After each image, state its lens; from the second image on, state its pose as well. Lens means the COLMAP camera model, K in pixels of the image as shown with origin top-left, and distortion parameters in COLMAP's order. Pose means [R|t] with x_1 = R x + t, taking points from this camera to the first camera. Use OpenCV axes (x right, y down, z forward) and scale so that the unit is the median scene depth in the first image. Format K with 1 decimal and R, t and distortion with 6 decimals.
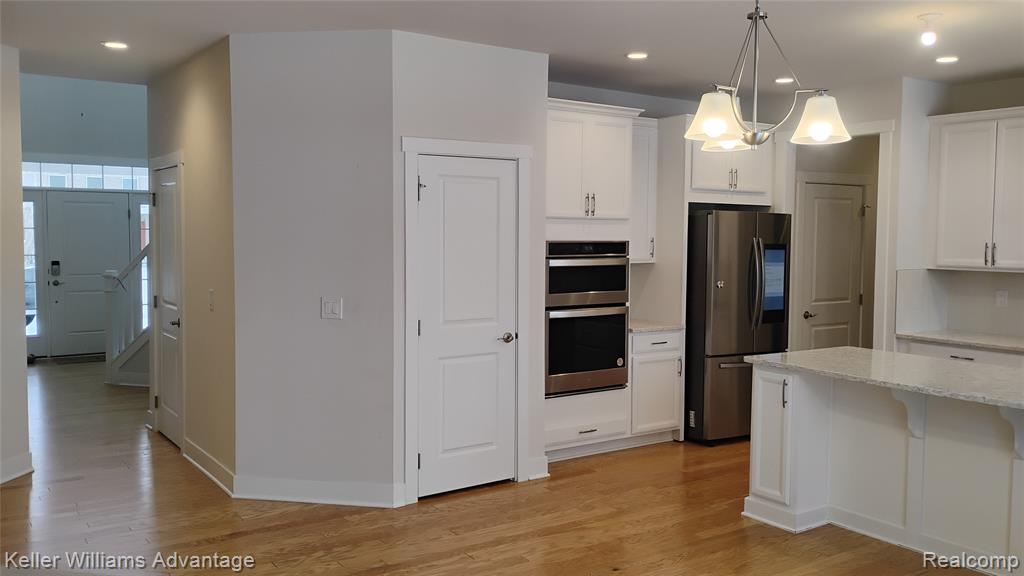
lens RADIAL K [[851.9, 0, 512.0], [0, 851.9, 288.0], [0, 0, 1]] dist [0.040311, -0.004301]
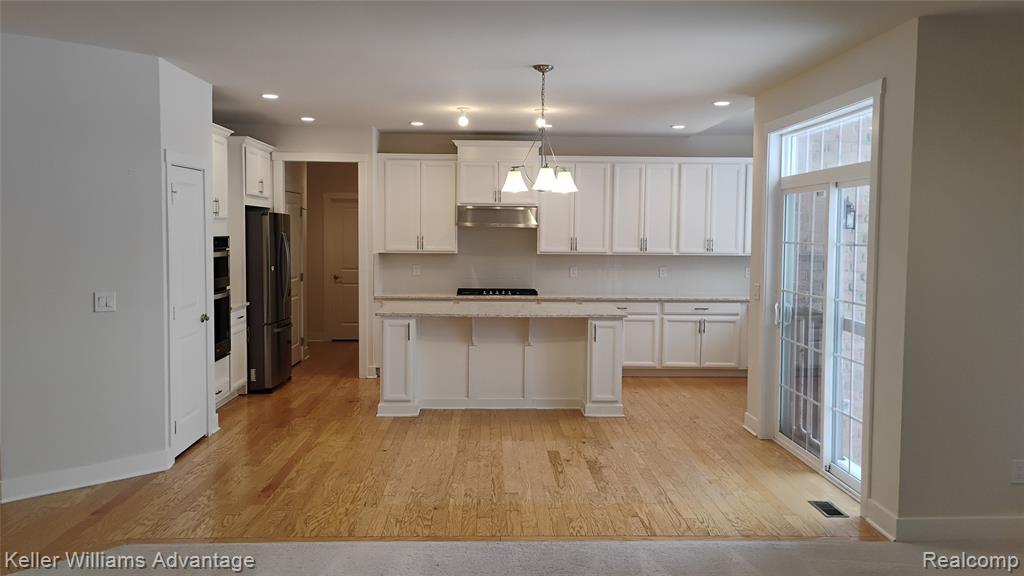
lens RADIAL K [[851.9, 0, 512.0], [0, 851.9, 288.0], [0, 0, 1]] dist [0.040311, -0.004301]
pose [[0.544305, -0.060994, 0.836667, -0.847683], [0.049007, 0.997962, 0.040870, -0.013077], [-0.837454, 0.018756, 0.546185, -0.031396]]
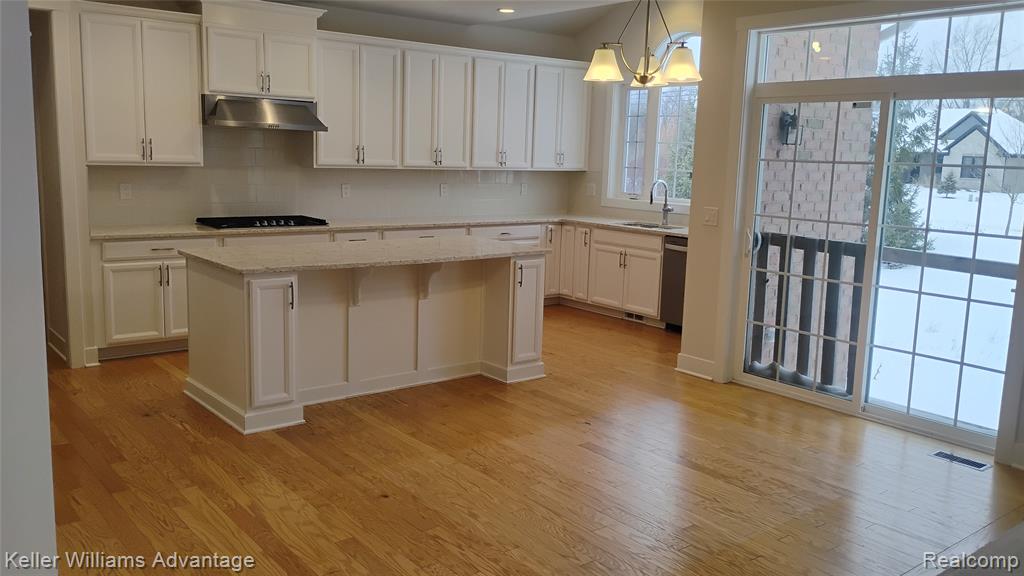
lens RADIAL K [[851.9, 0, 512.0], [0, 851.9, 288.0], [0, 0, 1]] dist [0.040311, -0.004301]
pose [[-0.070149, -0.172503, 0.982508, -0.647816], [0.031190, 0.984073, 0.175005, -0.050548], [-0.997049, 0.042921, -0.063651, 0.753147]]
